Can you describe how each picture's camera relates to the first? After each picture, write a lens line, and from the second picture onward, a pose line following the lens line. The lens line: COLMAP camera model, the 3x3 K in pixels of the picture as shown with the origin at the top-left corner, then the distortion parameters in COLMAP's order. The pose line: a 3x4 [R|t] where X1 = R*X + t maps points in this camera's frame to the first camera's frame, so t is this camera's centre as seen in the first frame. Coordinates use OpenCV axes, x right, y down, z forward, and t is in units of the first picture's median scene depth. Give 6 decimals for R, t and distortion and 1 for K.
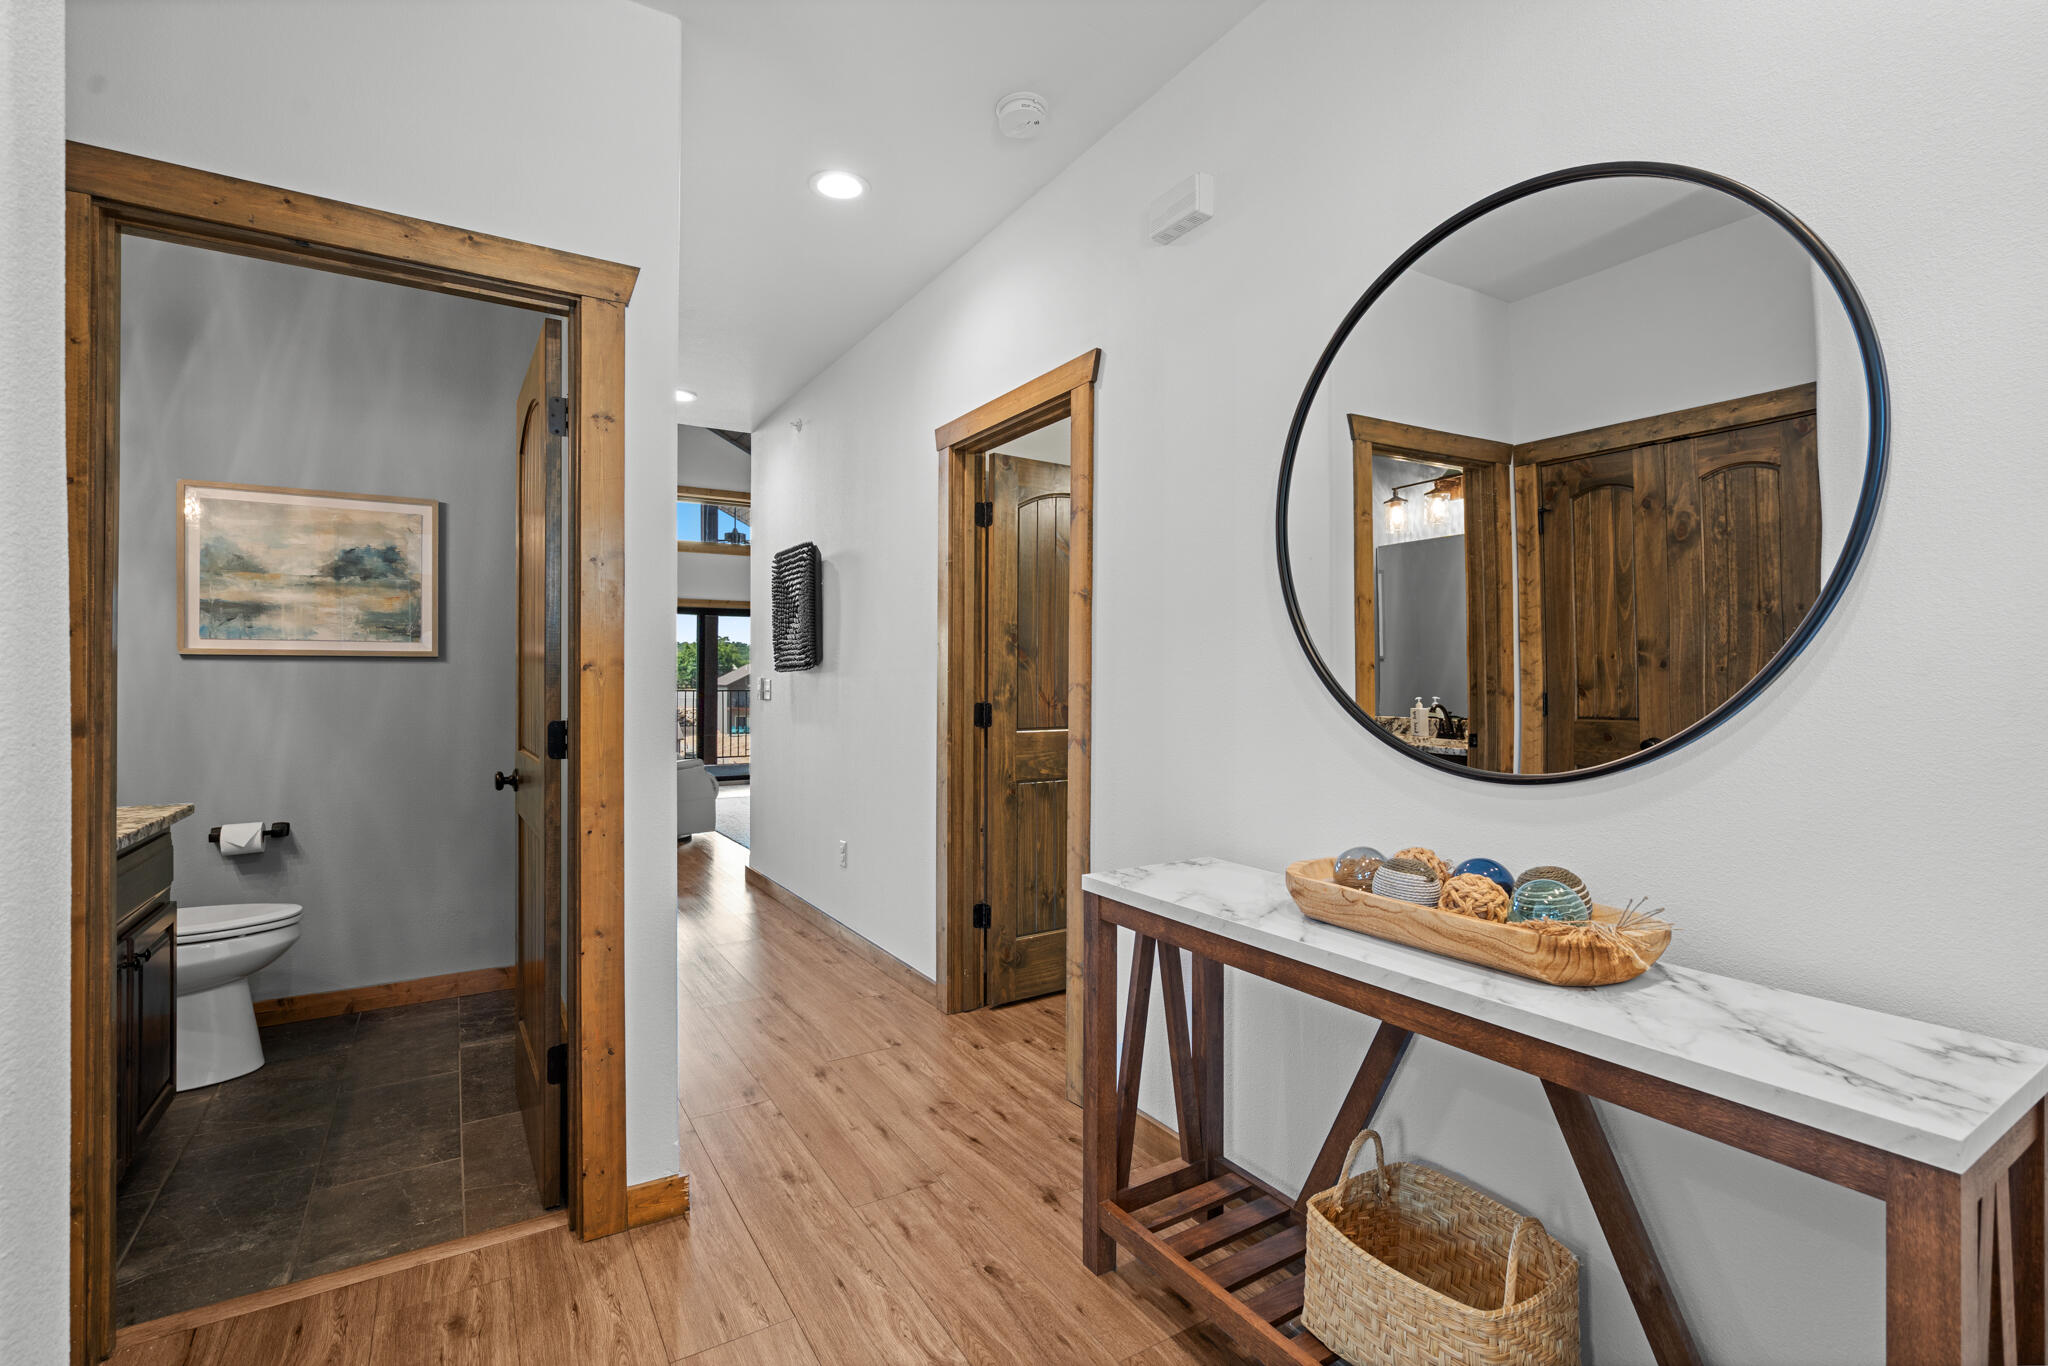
lens RADIAL K [[923.7, 0, 1021.5], [0, 923.7, 678.5], [0, 0, 1]] dist [-0.002126, 0.000074]
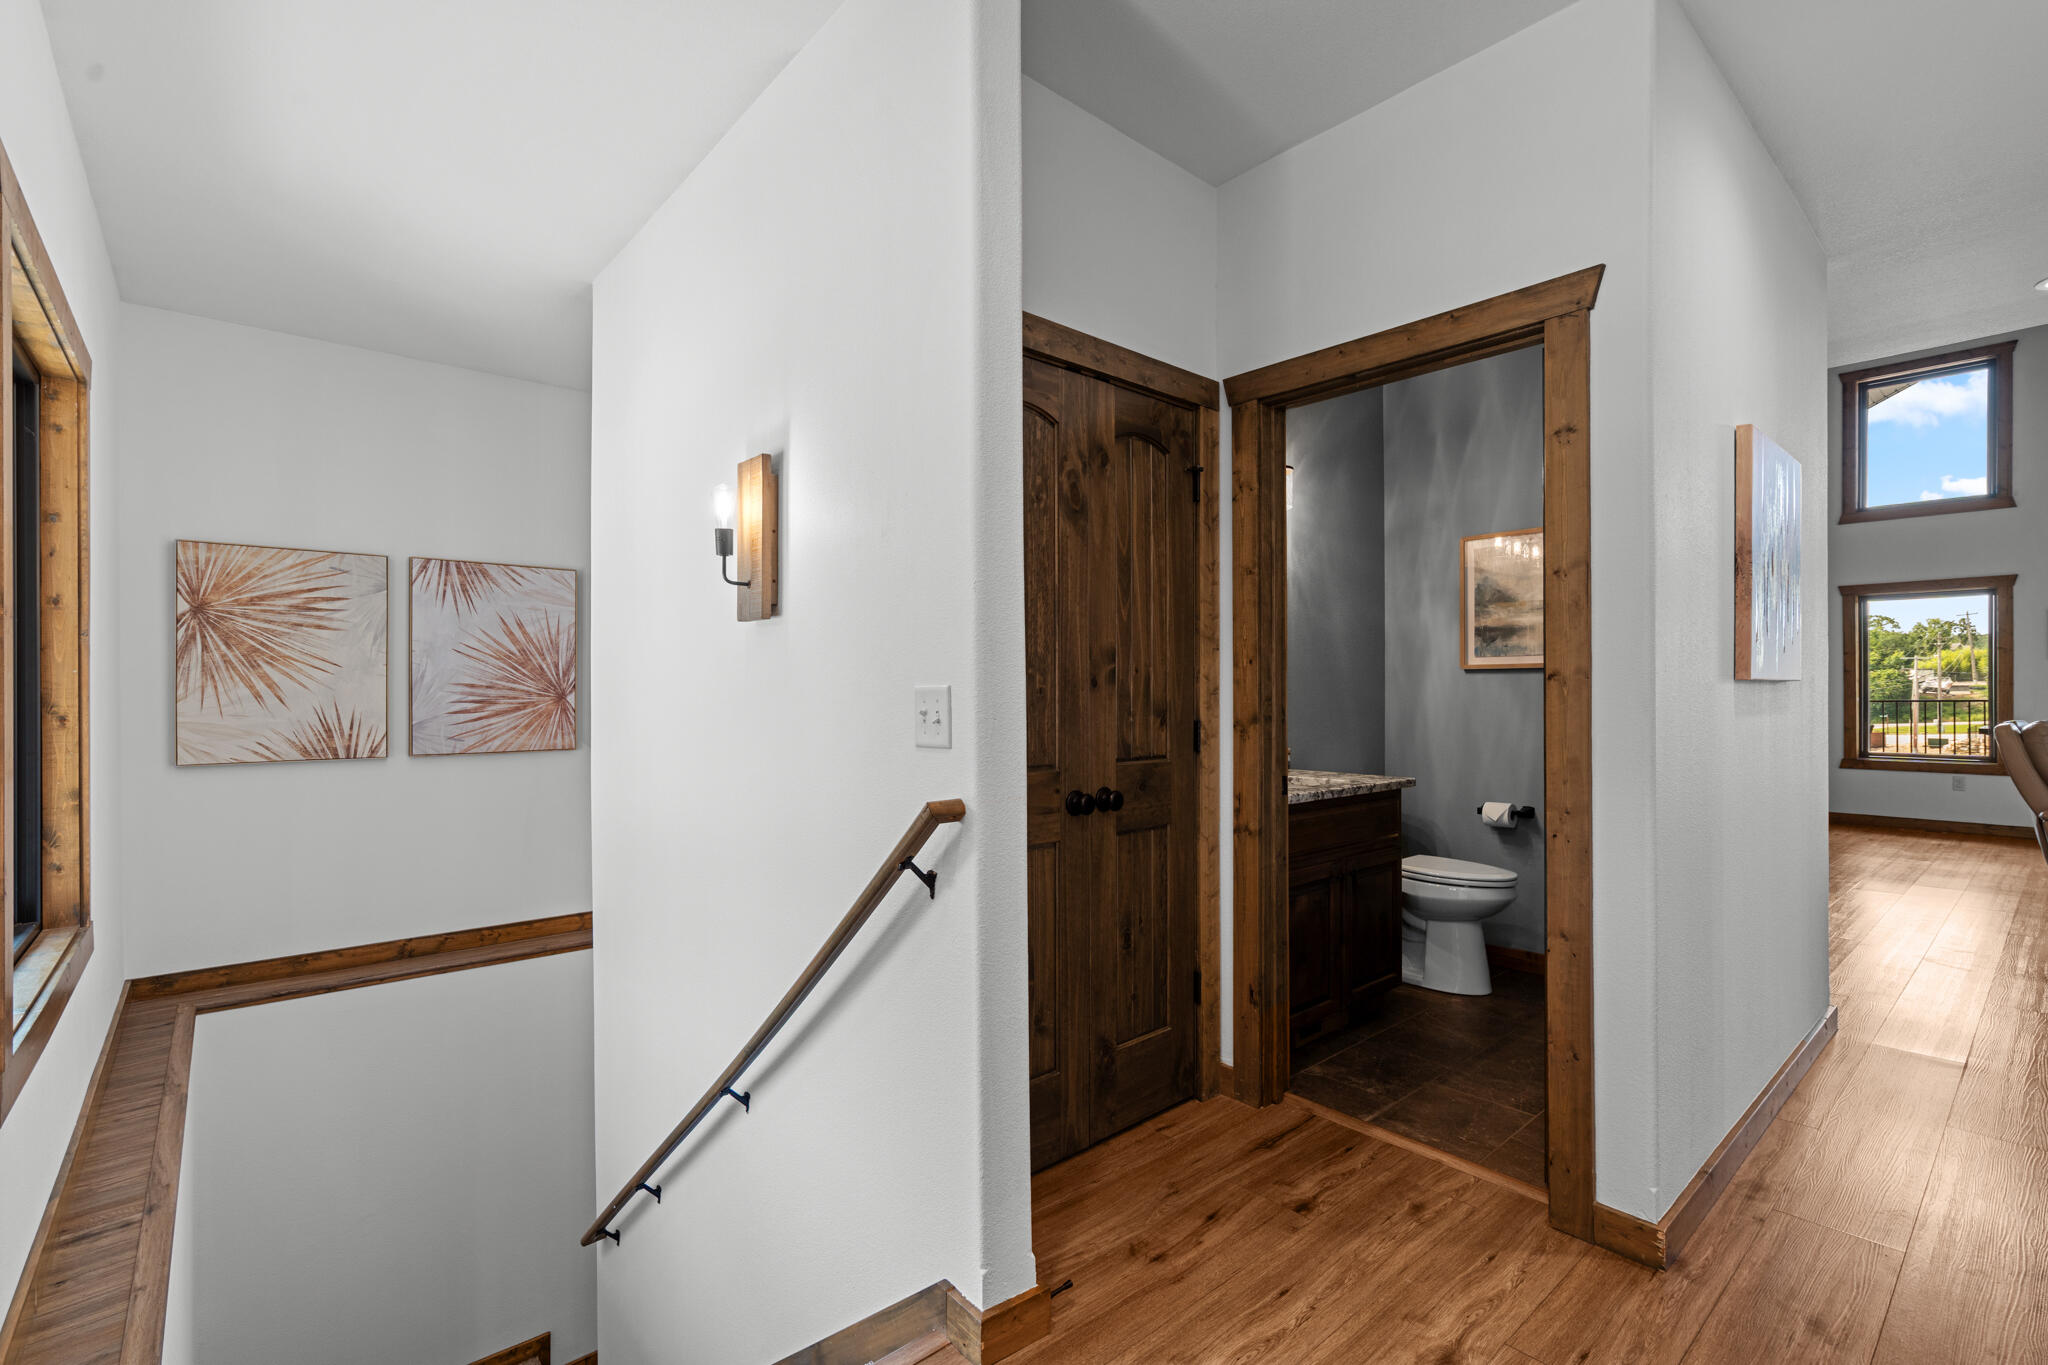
lens RADIAL K [[925.0, 0, 1027.9], [0, 925.0, 696.3], [0, 0, 1]] dist [-0.001994, -0.000037]
pose [[0.162422, 0.006016, -0.986703, 0.456231], [0.005357, 0.999961, 0.006979, -0.000426], [0.986707, -0.006420, 0.162383, 0.247423]]
